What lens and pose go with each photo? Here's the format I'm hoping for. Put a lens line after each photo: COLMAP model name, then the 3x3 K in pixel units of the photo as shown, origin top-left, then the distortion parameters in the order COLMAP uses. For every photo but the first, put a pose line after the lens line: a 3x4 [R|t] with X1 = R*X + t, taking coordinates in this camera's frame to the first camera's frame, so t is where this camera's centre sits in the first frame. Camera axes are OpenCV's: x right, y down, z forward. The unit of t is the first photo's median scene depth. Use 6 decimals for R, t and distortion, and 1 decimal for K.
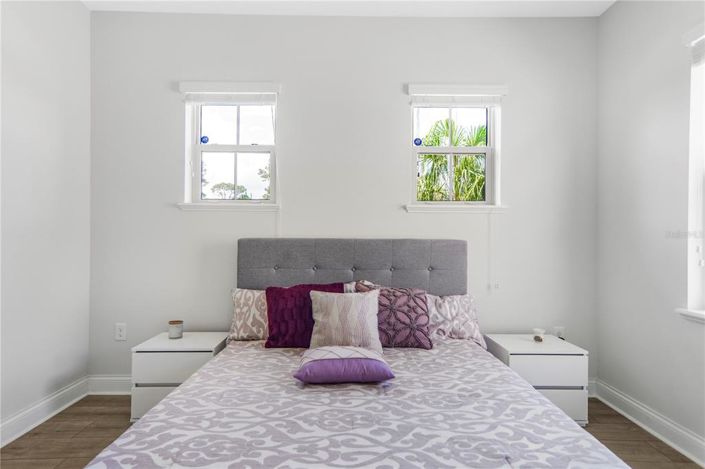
lens RADIAL K [[383.4, 0, 348.3], [0, 383.4, 235.4], [0, 0, 1]] dist [0.002938, -0.001203]
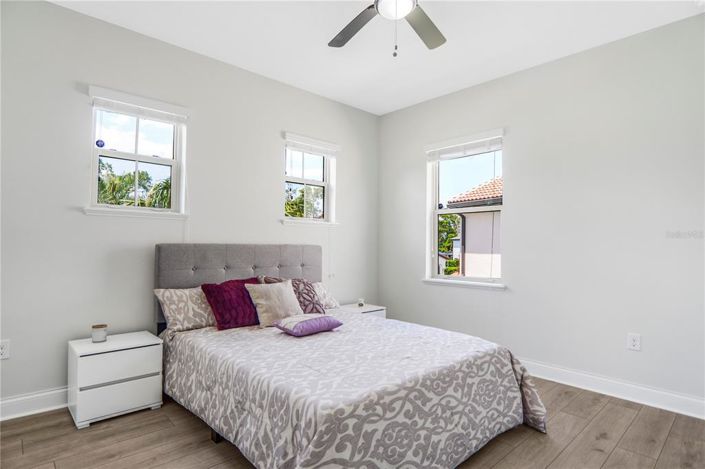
lens RADIAL K [[383.4, 0, 358.4], [0, 383.4, 235.6], [0, 0, 1]] dist [0.002938, -0.001203]
pose [[0.734115, 0.016778, 0.678818, -0.647740], [-0.011864, 0.999859, -0.011881, -0.009838], [-0.678922, 0.000669, 0.734210, -0.212823]]
